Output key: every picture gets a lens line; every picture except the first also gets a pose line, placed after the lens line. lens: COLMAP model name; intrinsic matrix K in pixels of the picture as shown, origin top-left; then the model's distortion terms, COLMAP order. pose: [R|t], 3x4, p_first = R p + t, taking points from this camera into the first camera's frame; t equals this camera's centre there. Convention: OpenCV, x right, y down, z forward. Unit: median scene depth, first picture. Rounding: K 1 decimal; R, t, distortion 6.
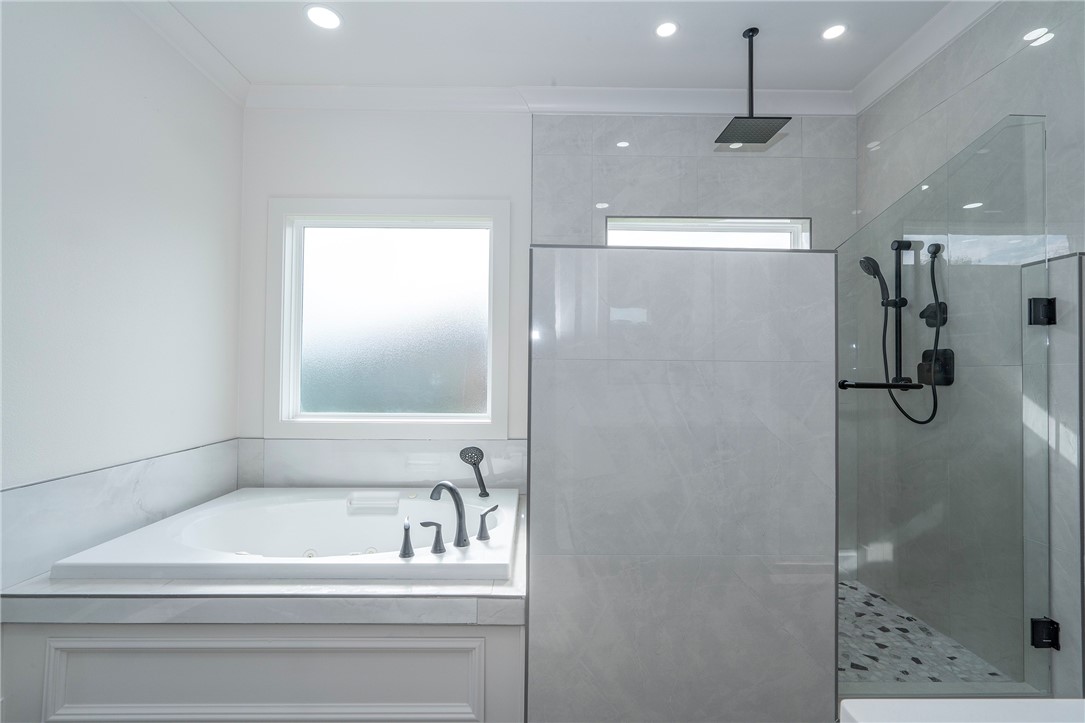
lens RADIAL K [[486.6, 0, 546.0], [0, 486.6, 364.3], [0, 0, 1]] dist [-0.010633, 0.003641]
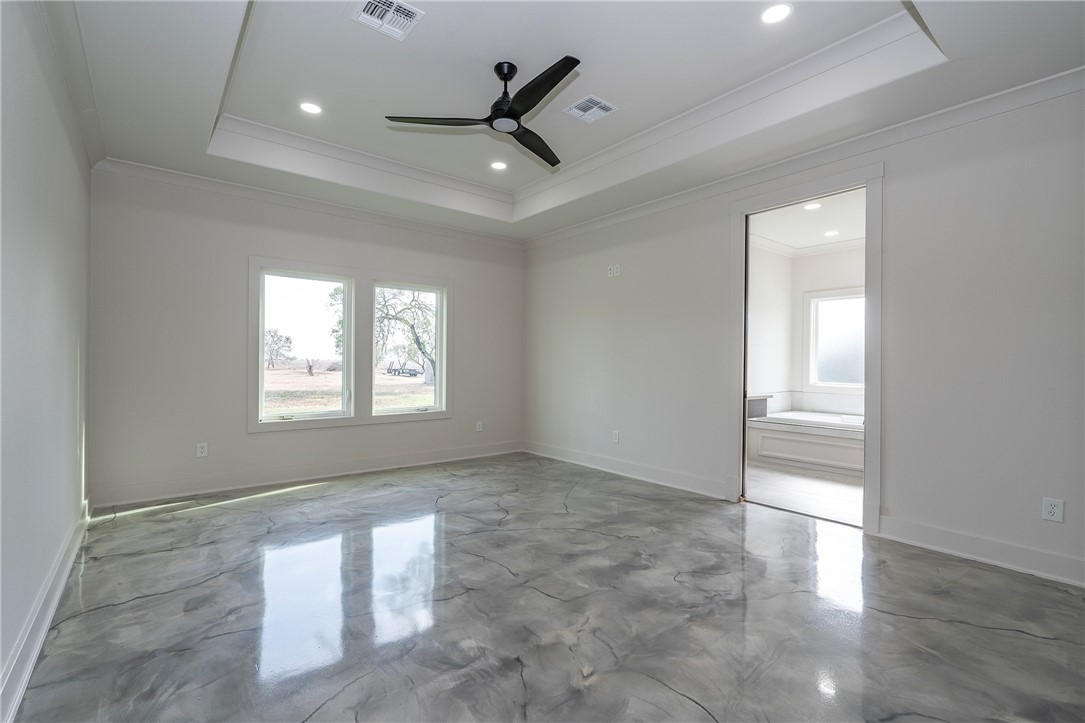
lens RADIAL K [[486.6, 0, 537.3], [0, 486.6, 361.4], [0, 0, 1]] dist [-0.010633, 0.003641]
pose [[0.623787, -0.000963, -0.781594, 0.496995], [0.009532, 0.999934, 0.006376, -0.028890], [0.781536, -0.011428, 0.623755, -1.571865]]
